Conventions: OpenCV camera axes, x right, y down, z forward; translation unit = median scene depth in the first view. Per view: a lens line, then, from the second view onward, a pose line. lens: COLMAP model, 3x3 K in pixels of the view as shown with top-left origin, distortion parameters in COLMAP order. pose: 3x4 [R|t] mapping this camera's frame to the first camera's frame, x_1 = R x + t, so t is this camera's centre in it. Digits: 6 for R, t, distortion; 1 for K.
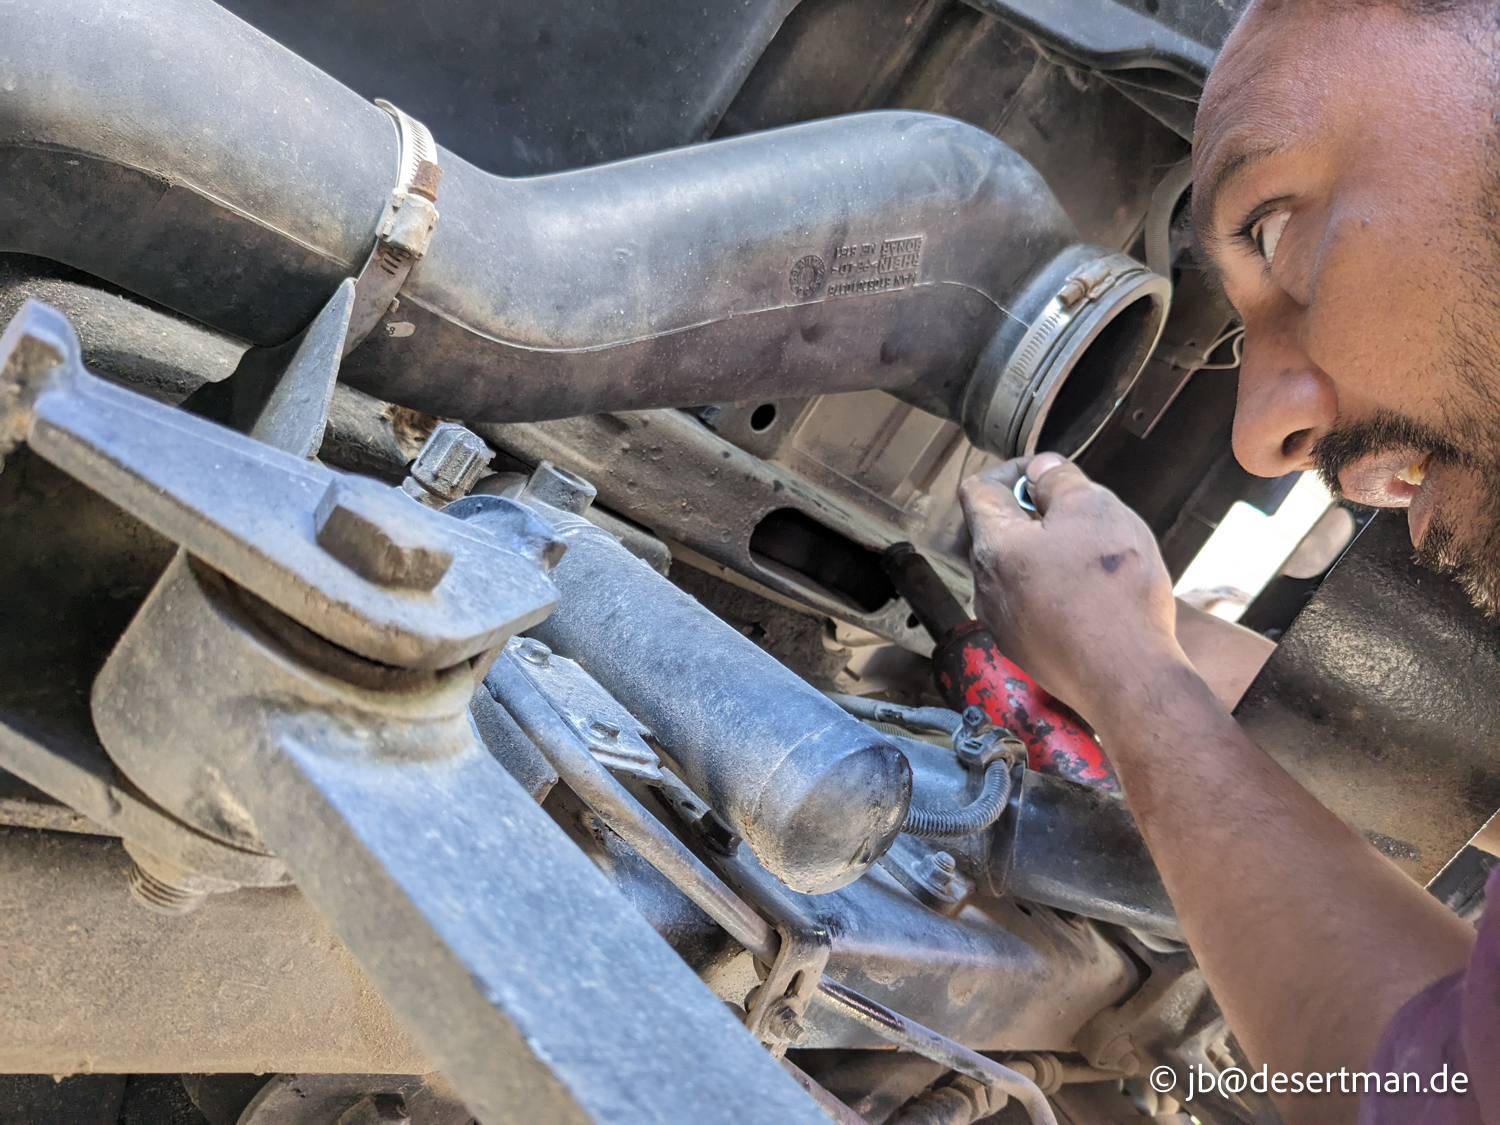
lens RADIAL K [[1243.5, 0, 744.1], [0, 1243.5, 596.4], [0, 0, 1]] dist [0.035786, -0.079705]
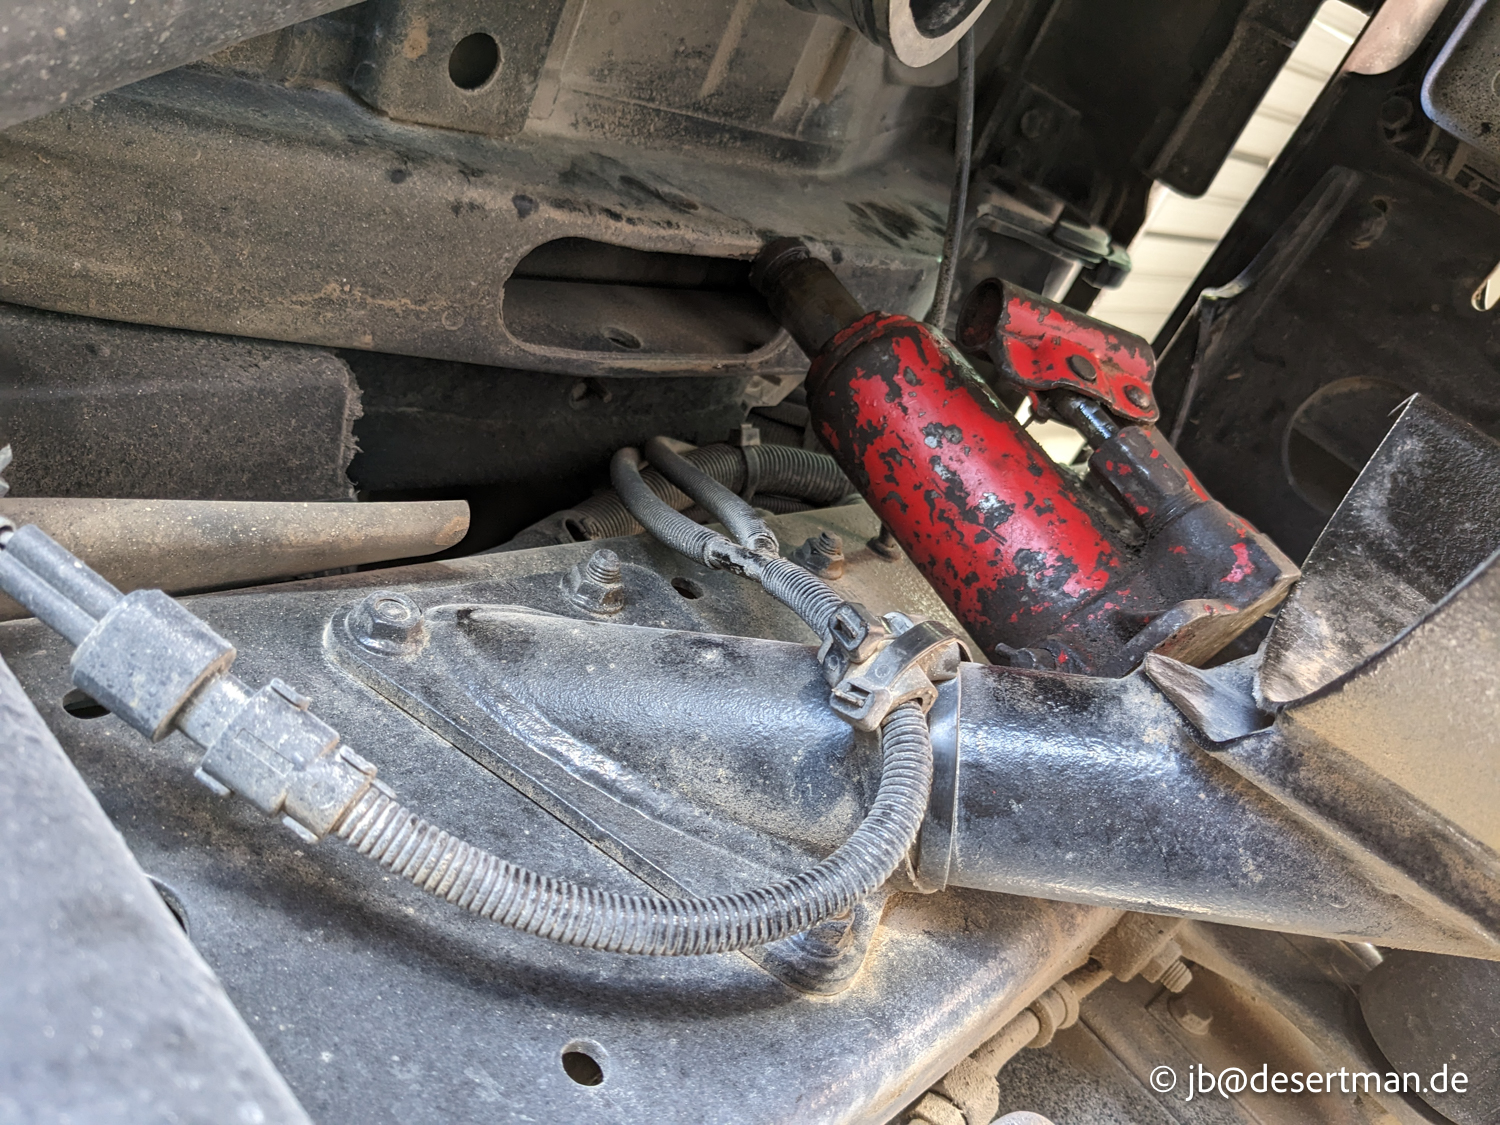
lens RADIAL K [[1171.4, 0, 757.3], [0, 1171.4, 568.3], [0, 0, 1]] dist [0.035622, -0.063664]
pose [[0.981165, -0.188514, -0.042154, 0.144926], [0.190513, 0.908276, 0.372477, -0.095692], [-0.031929, -0.373493, 0.927084, 0.470543]]
